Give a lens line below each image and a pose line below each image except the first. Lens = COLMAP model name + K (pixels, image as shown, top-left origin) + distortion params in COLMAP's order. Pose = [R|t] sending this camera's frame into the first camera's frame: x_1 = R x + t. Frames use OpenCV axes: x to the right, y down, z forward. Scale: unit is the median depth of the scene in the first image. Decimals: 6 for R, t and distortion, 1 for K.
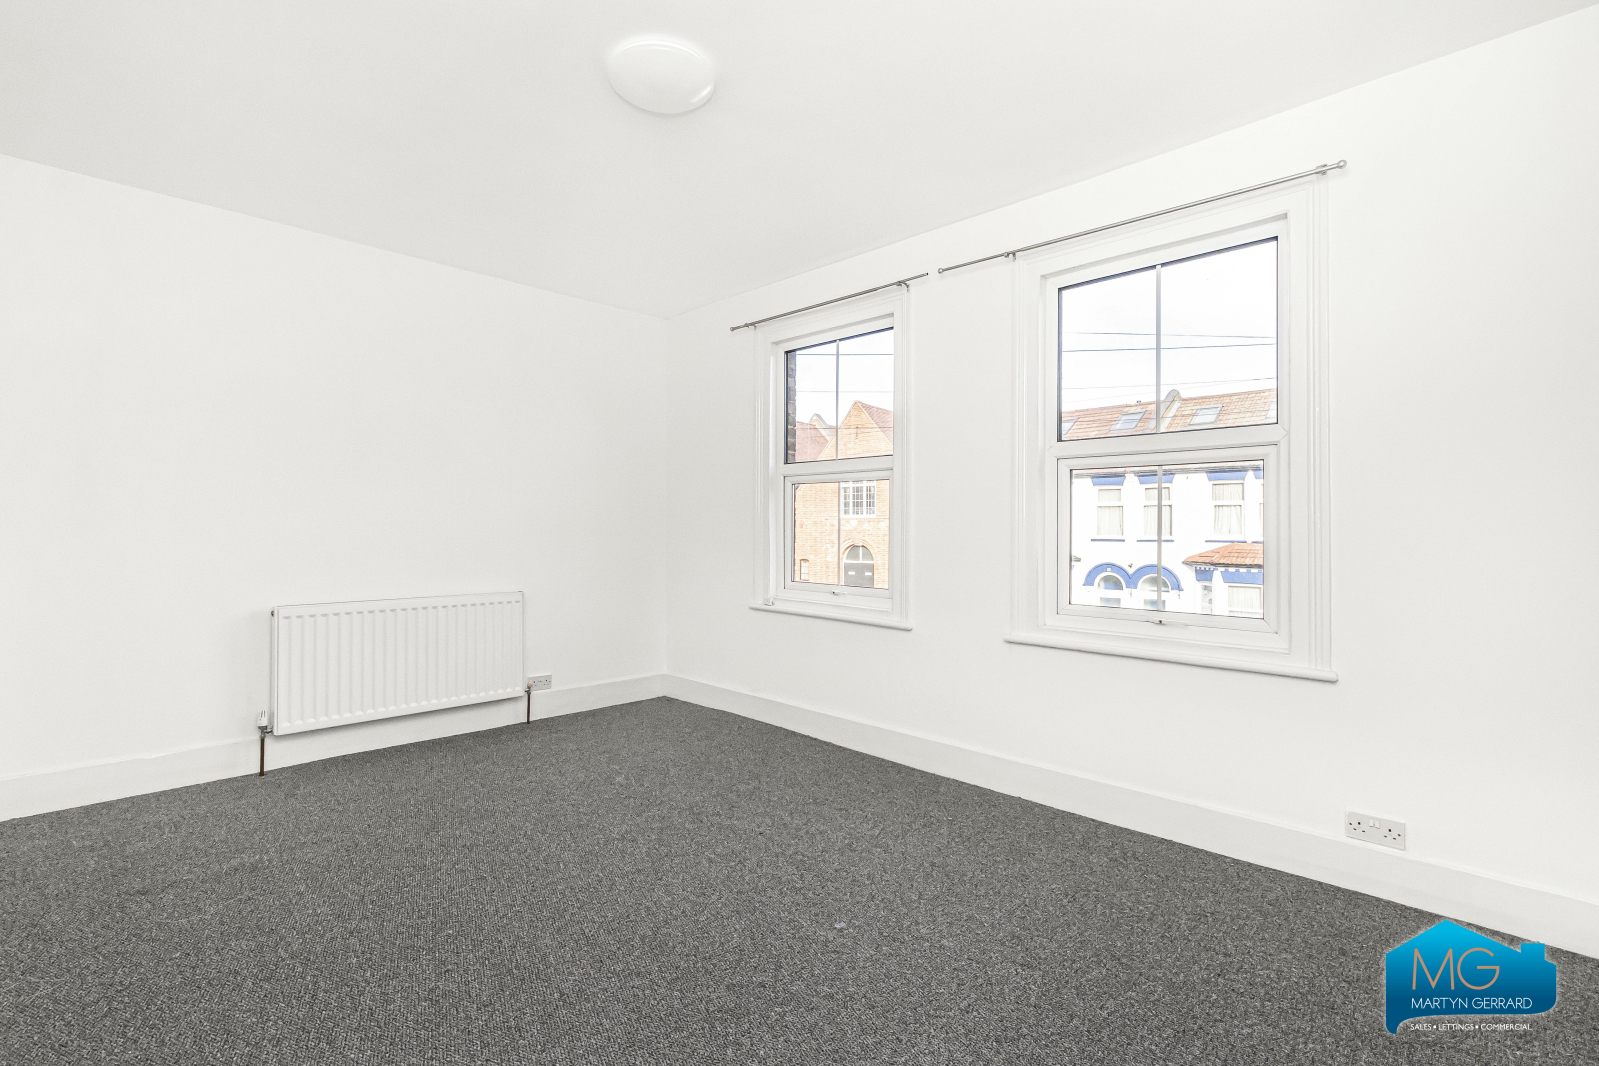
lens RADIAL K [[765.8, 0, 799.5], [0, 765.8, 533.0], [0, 0, 1]] dist [0.064348, -0.000034]
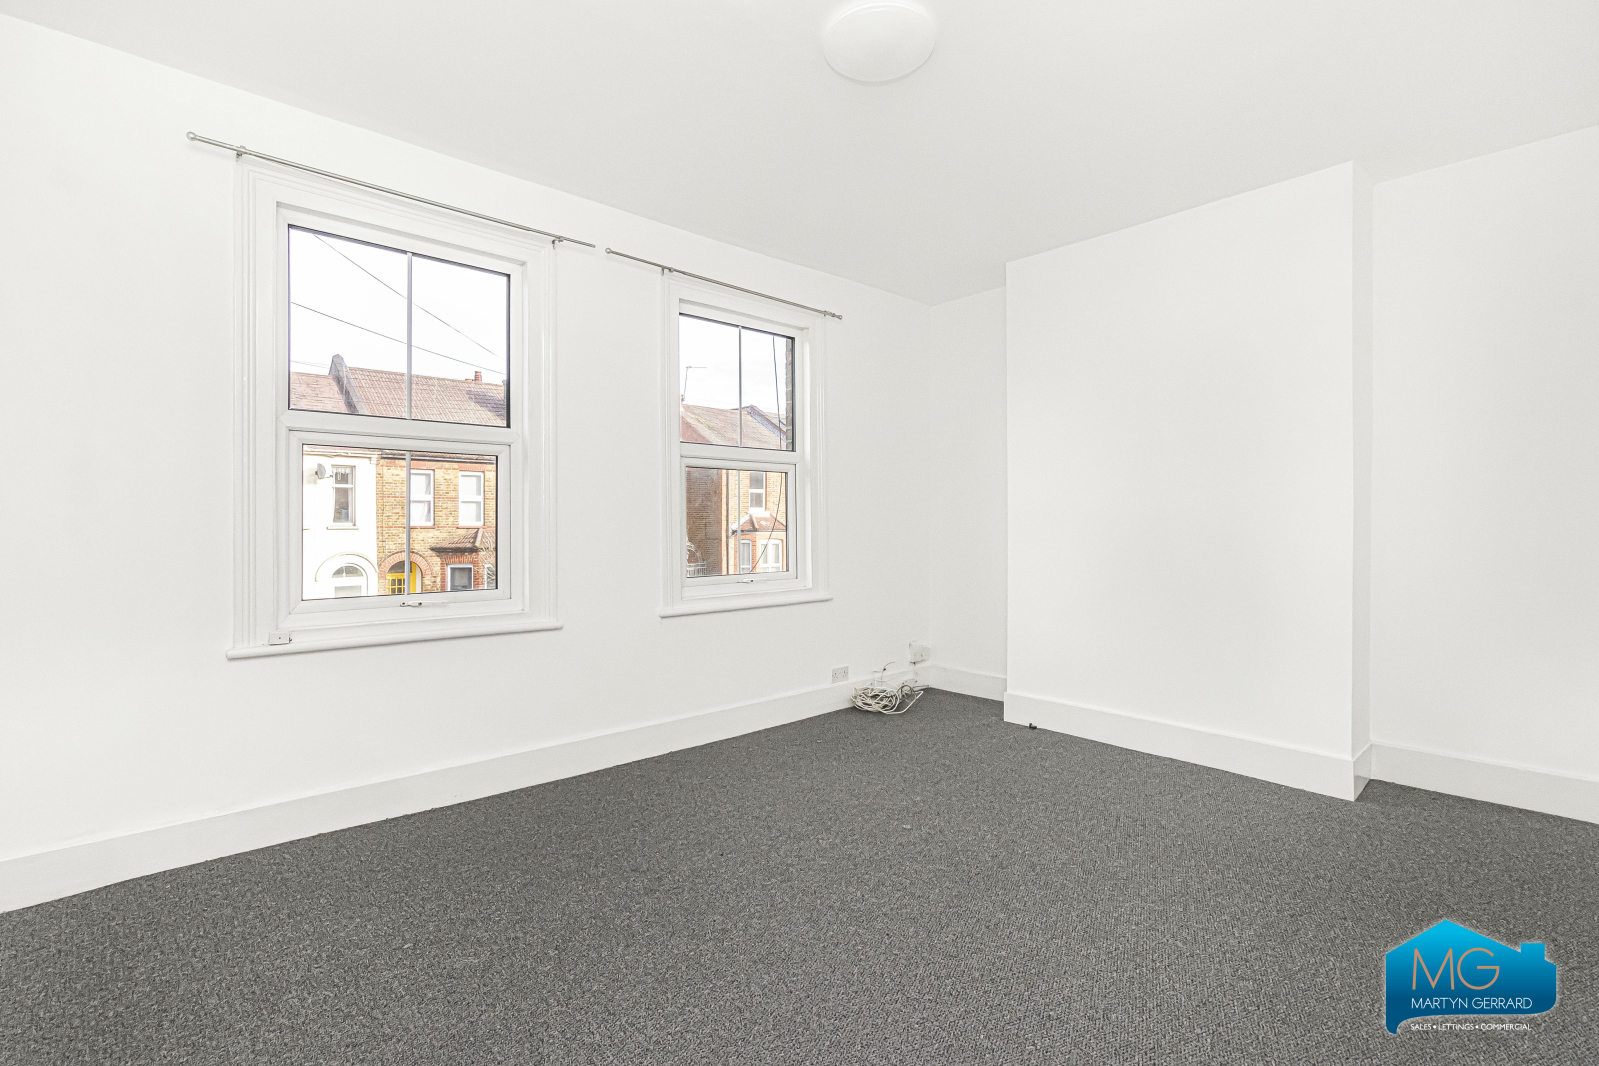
lens RADIAL K [[732.5, 0, 798.7], [0, 732.5, 519.0], [0, 0, 1]] dist [0.000301, 0.000063]
pose [[0.056710, -0.004953, 0.998378, -0.536613], [0.000241, 0.999988, 0.004948, -0.003710], [-0.998391, -0.000040, 0.056710, 0.521055]]
